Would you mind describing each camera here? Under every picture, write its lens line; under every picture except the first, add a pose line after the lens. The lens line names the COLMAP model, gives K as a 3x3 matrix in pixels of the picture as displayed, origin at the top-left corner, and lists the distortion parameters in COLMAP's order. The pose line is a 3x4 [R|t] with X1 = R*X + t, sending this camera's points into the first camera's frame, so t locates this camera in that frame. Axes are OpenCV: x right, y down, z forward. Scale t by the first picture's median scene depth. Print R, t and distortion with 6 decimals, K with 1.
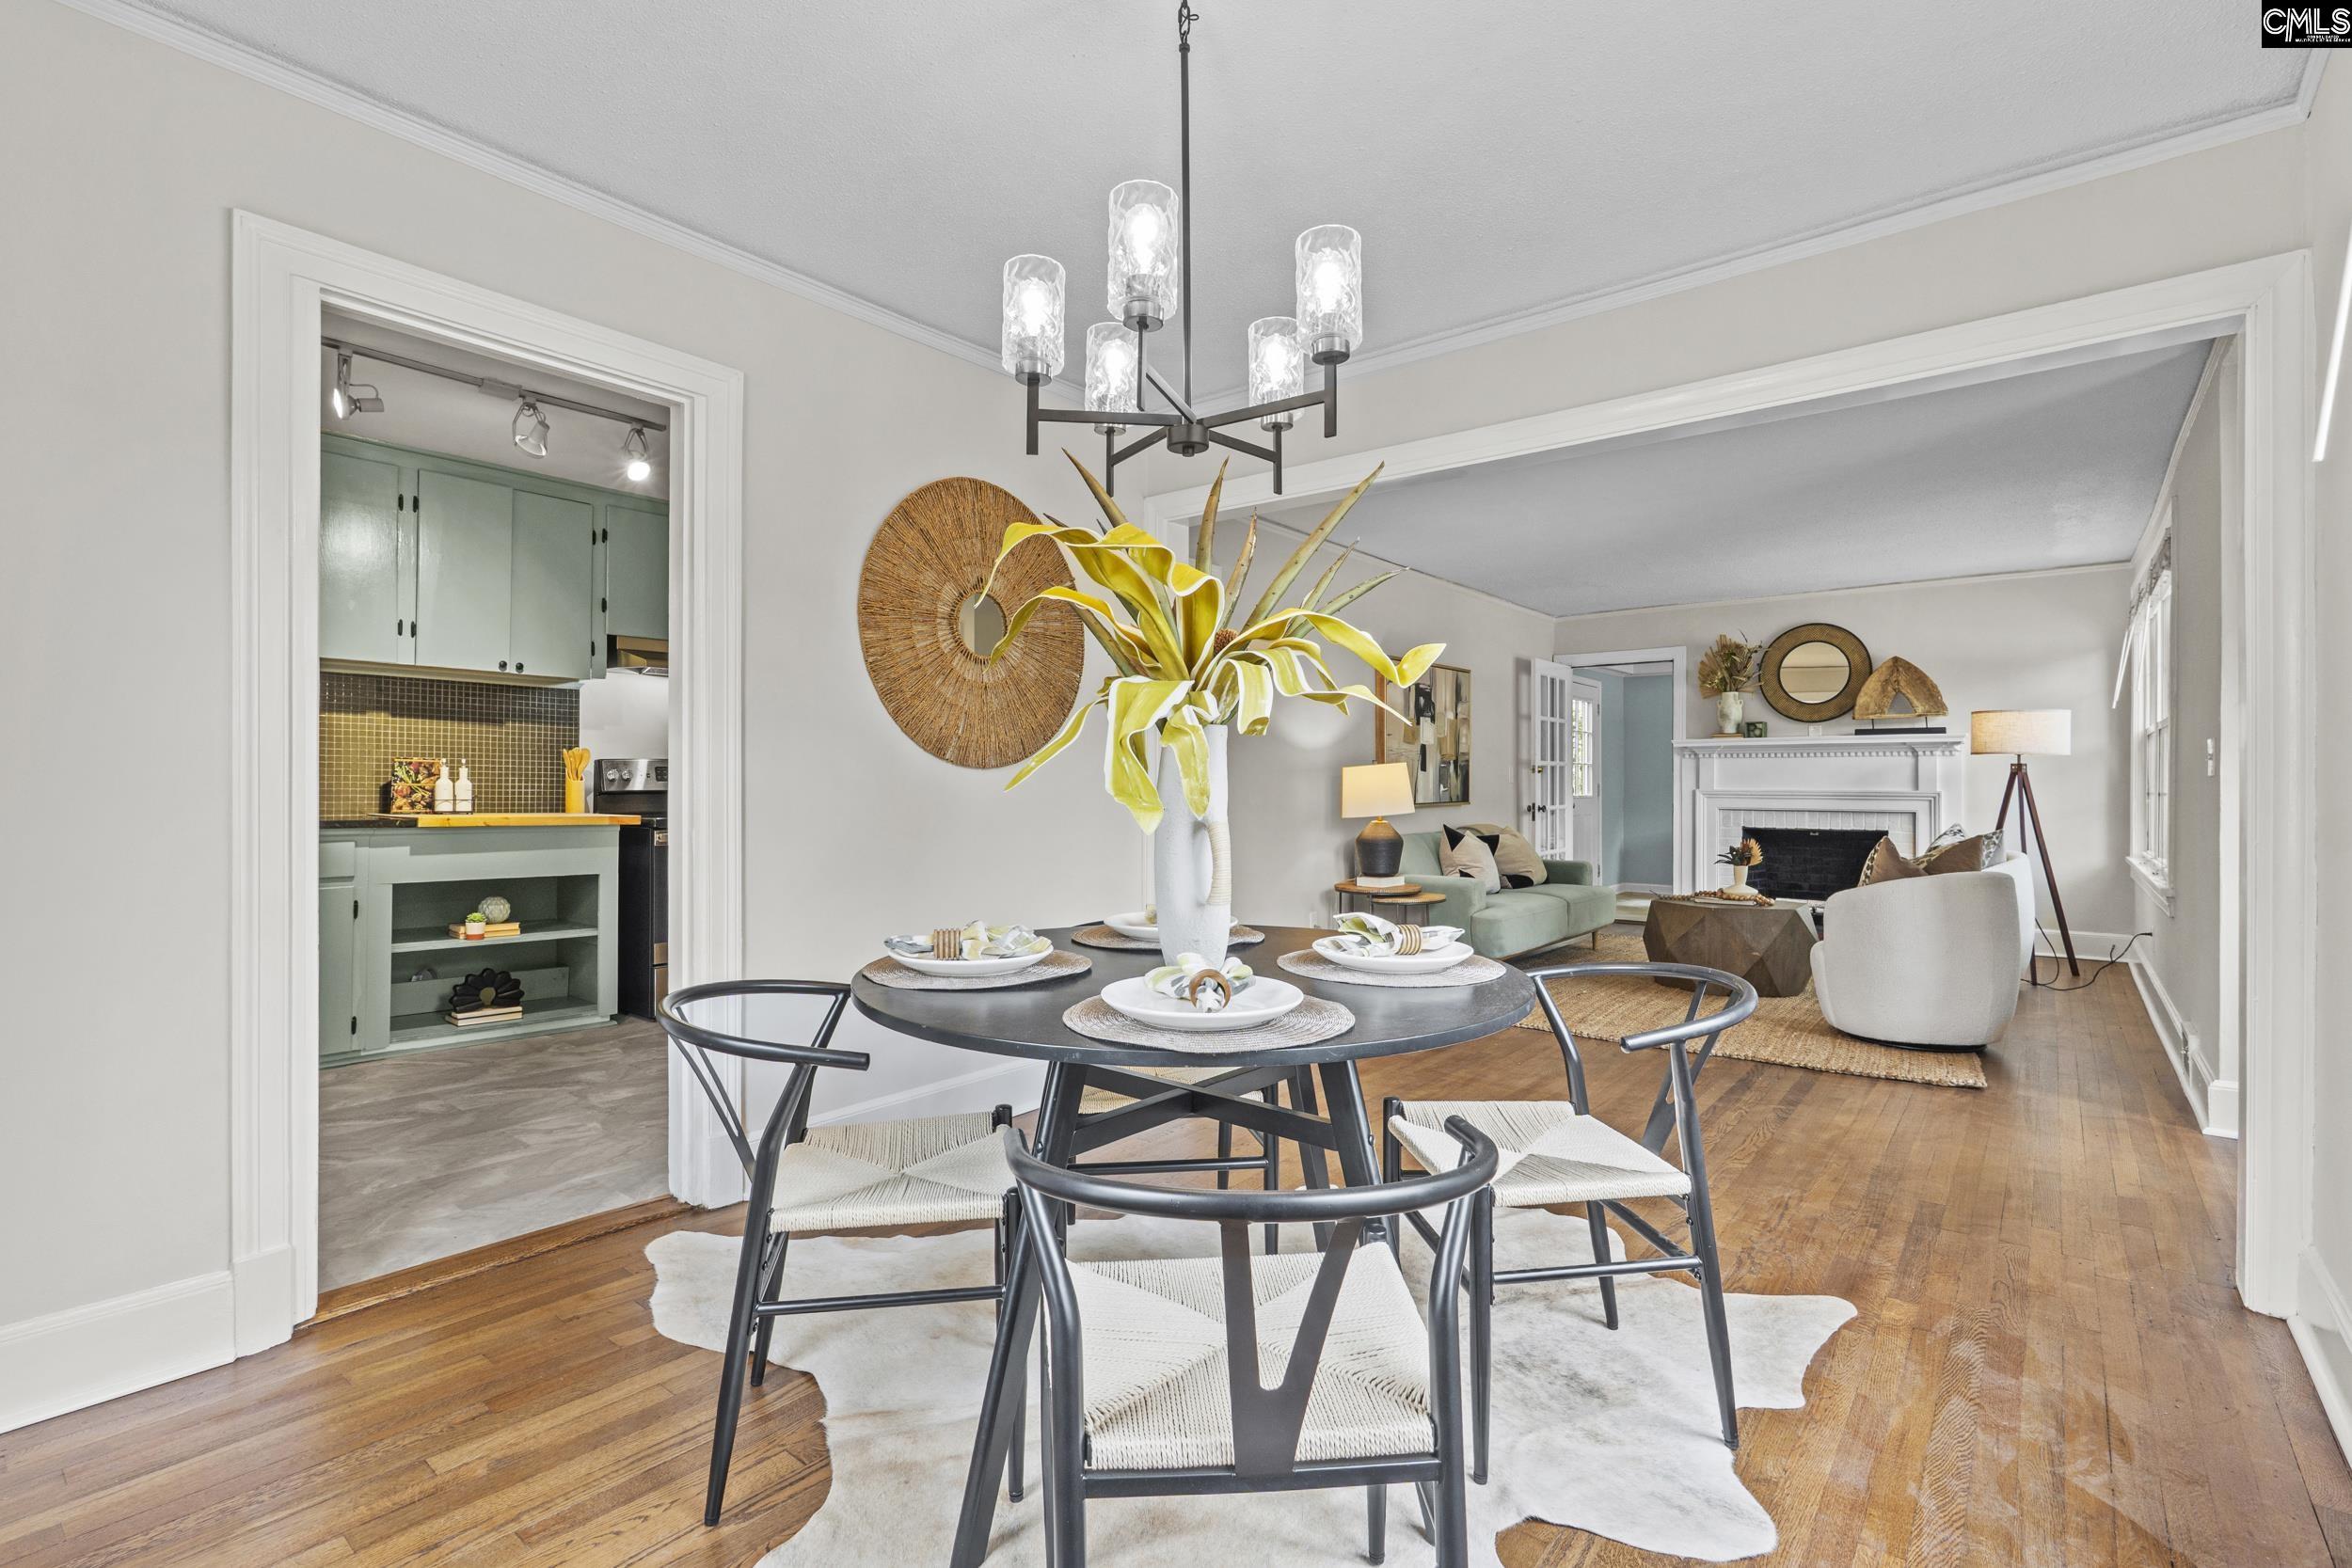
lens RADIAL K [[1086.2, 0, 1187.5], [0, 1086.2, 790.2], [0, 0, 1]] dist [-0.001457, -0.000820]
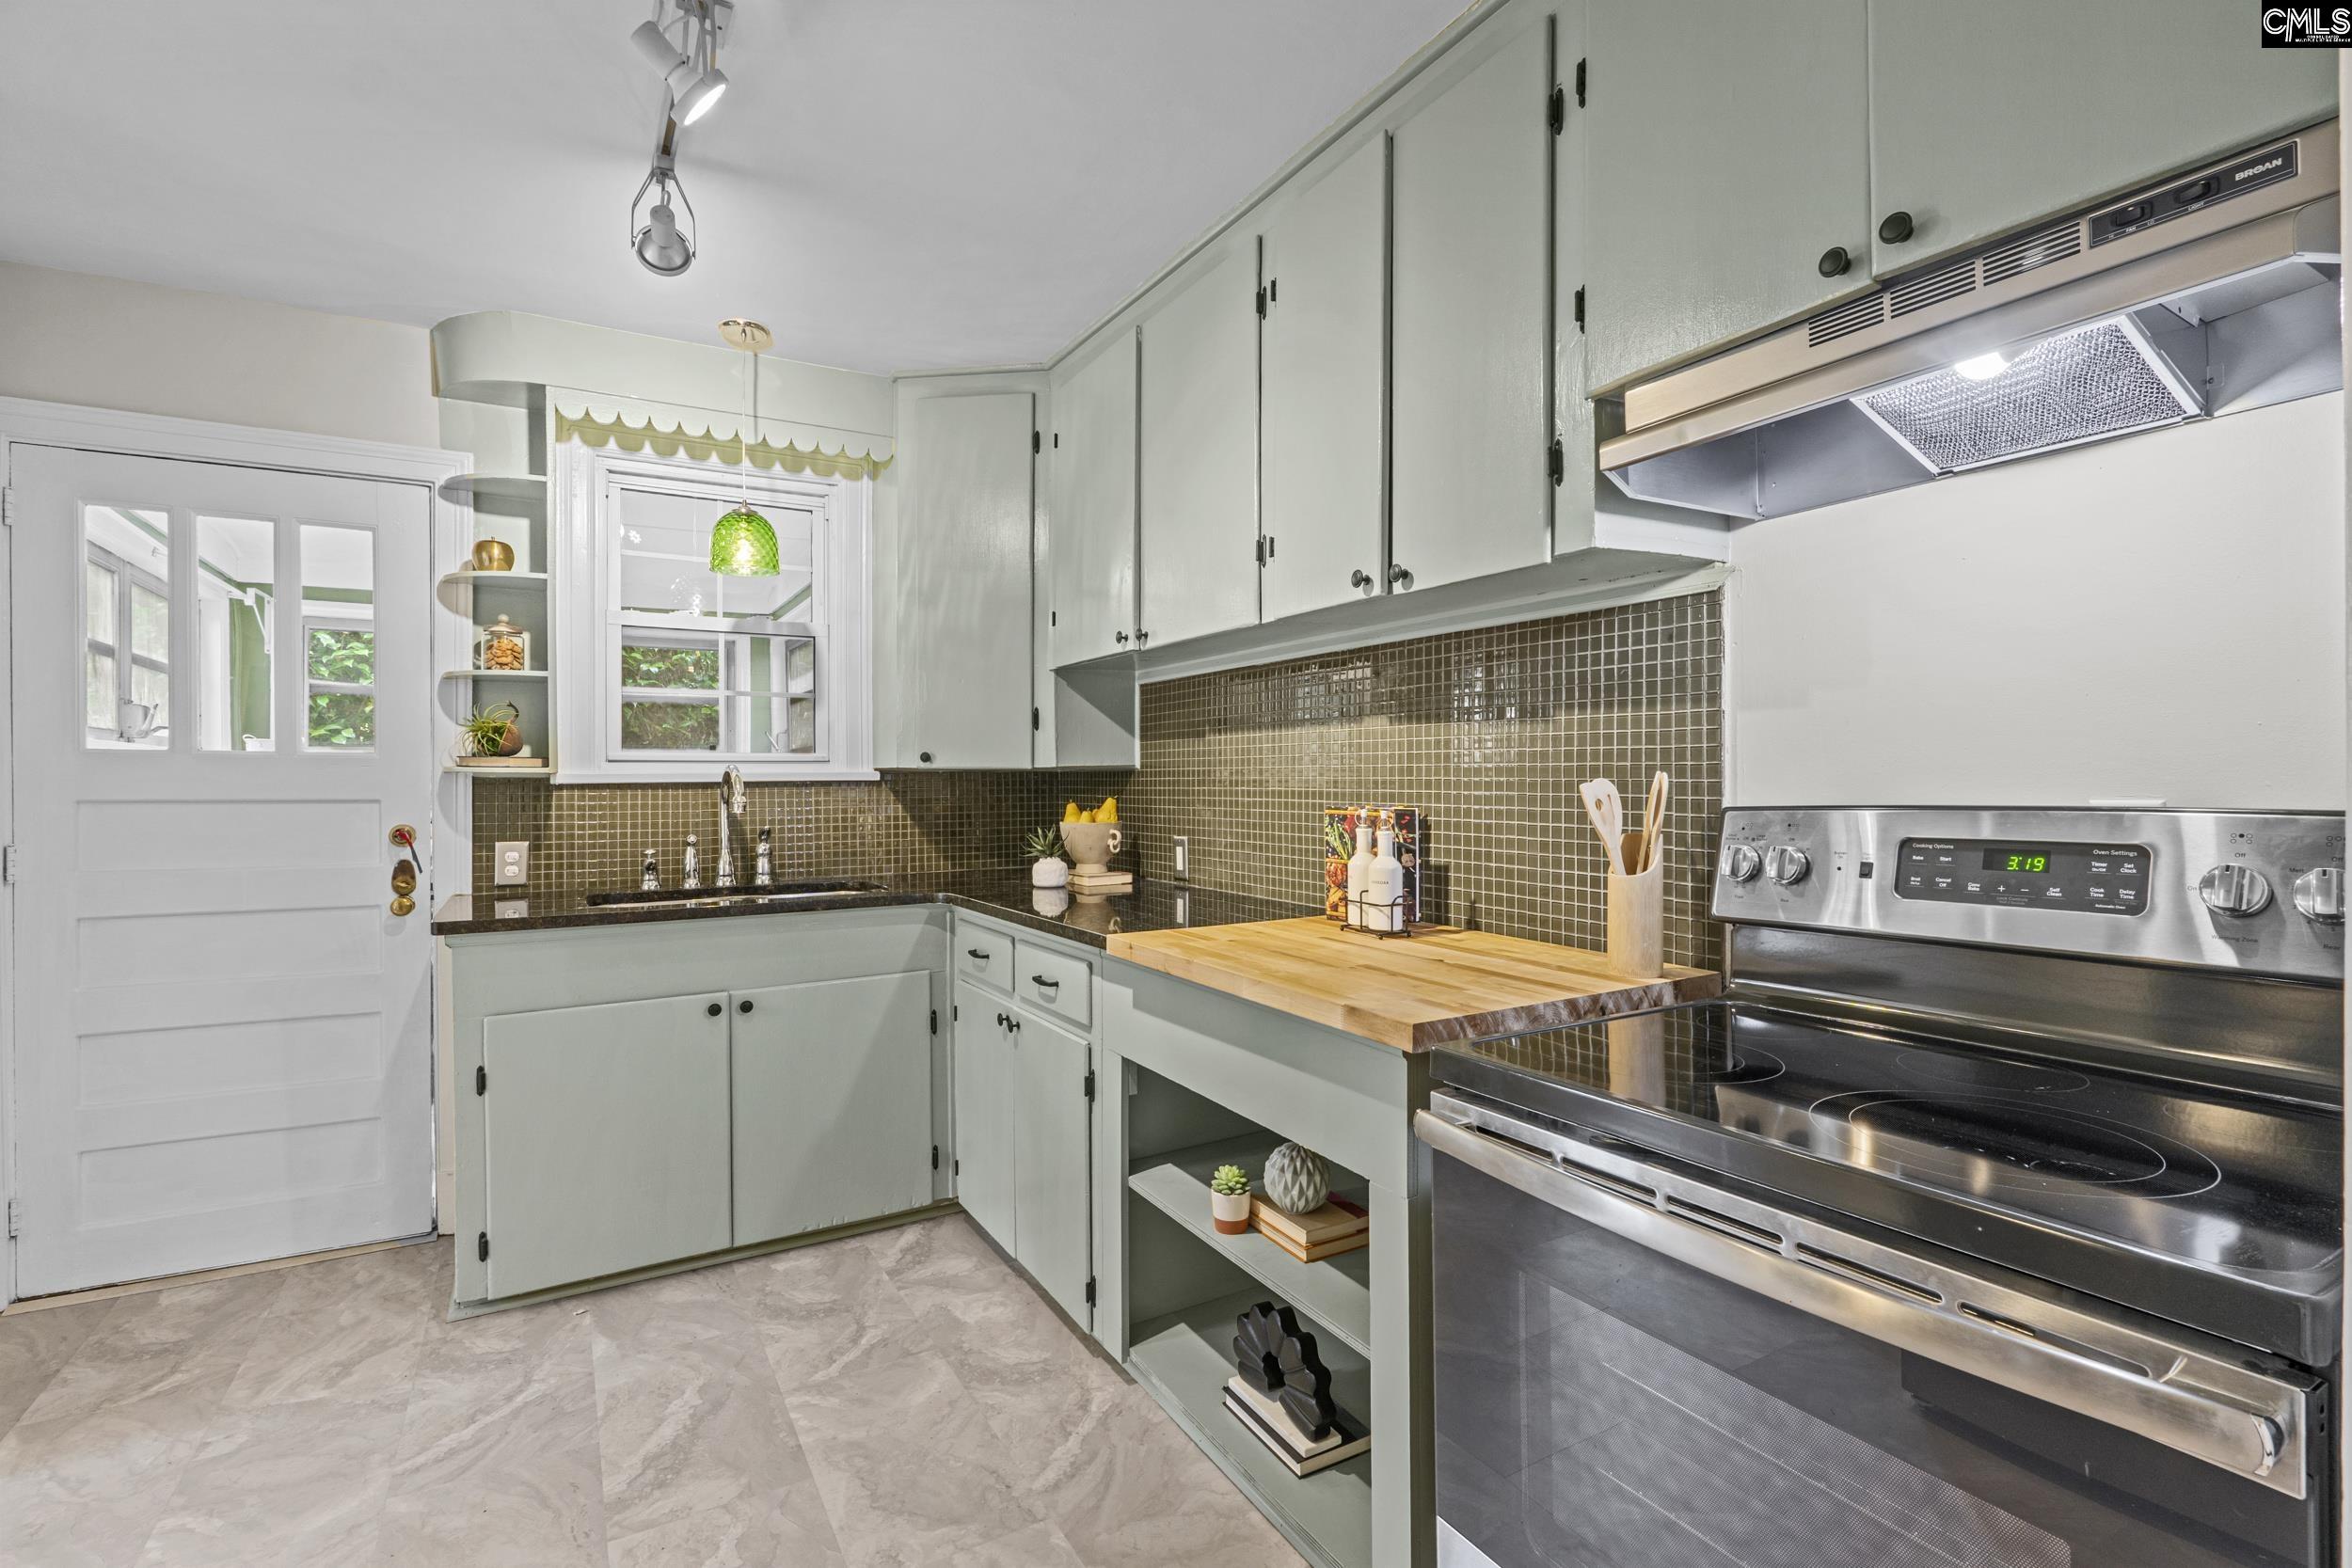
lens RADIAL K [[1086.2, 0, 1181.7], [0, 1086.2, 786.2], [0, 0, 1]] dist [-0.001457, -0.000820]
pose [[-0.339159, 0.001993, -0.940727, -0.229028], [0.001499, 0.999998, 0.001579, -0.039515], [0.940728, -0.000874, -0.339161, 1.083006]]
